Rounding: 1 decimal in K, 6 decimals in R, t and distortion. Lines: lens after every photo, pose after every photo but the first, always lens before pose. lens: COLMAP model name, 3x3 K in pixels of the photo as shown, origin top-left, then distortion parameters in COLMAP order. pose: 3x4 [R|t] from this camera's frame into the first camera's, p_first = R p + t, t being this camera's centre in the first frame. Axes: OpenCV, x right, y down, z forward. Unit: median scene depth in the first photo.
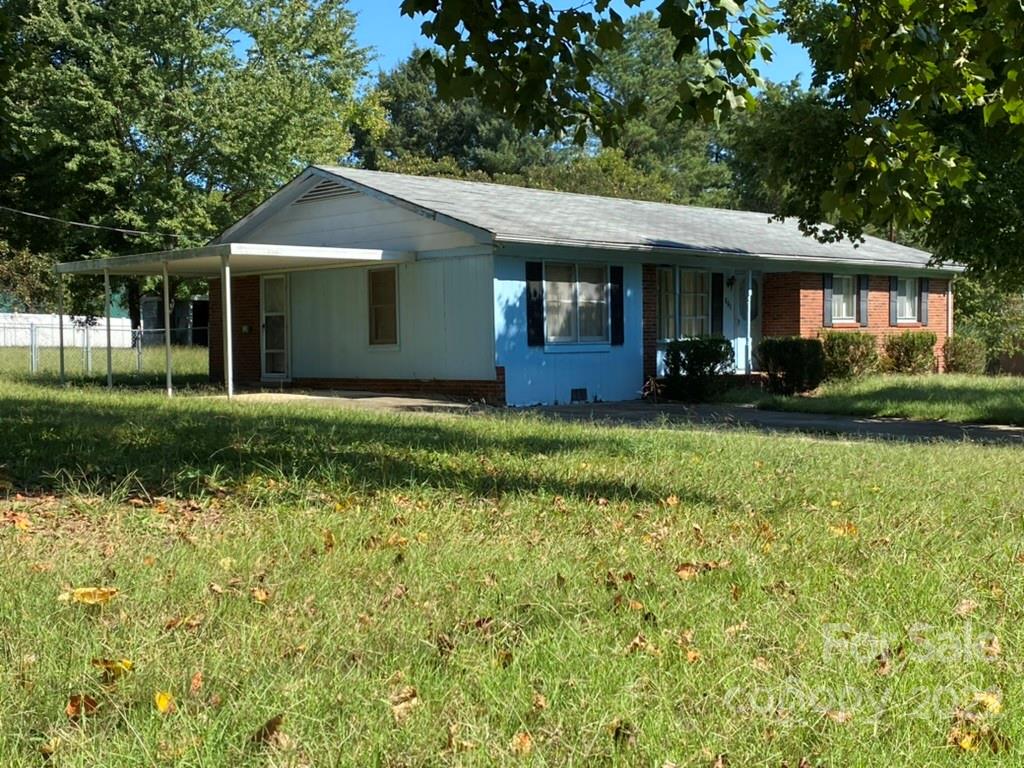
lens RADIAL K [[1209.6, 0, 521.4], [0, 1209.6, 399.3], [0, 0, 1]] dist [0.074151, 0.000000]
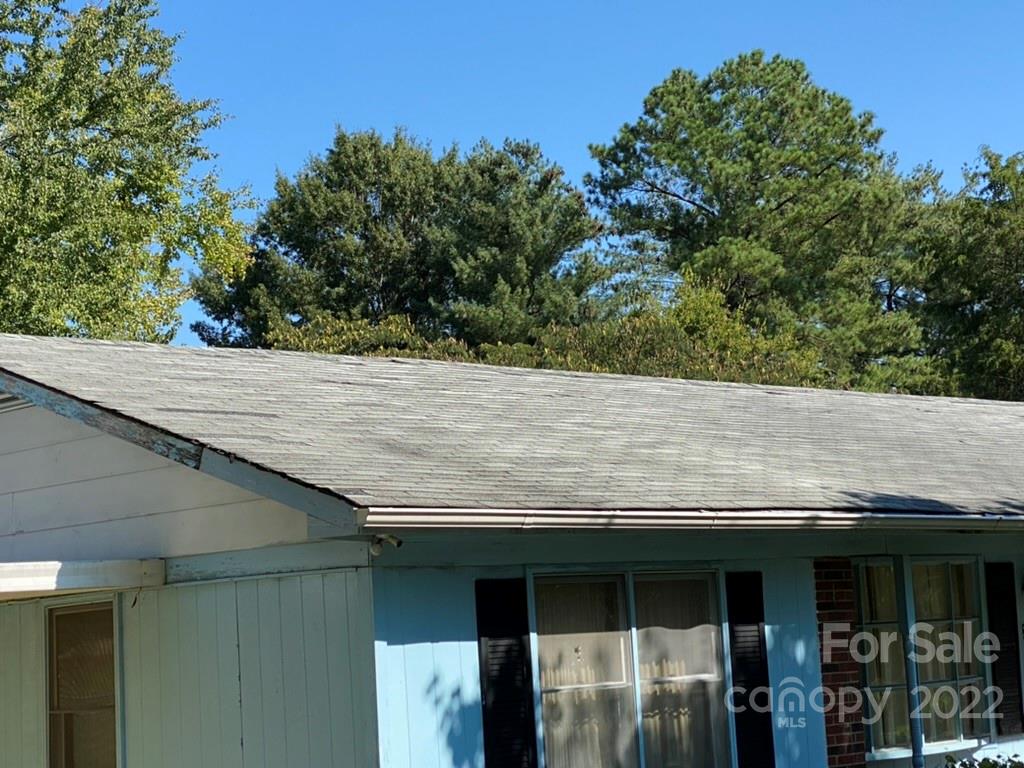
lens RADIAL K [[1975.3, 0, 484.3], [0, 1975.3, 397.1], [0, 0, 1]] dist [0.216093, 0.000000]
pose [[0.998593, -0.038430, -0.036531, 0.010734], [0.032132, 0.986658, -0.159604, -0.028836], [0.042178, 0.158205, 0.986505, 0.171023]]
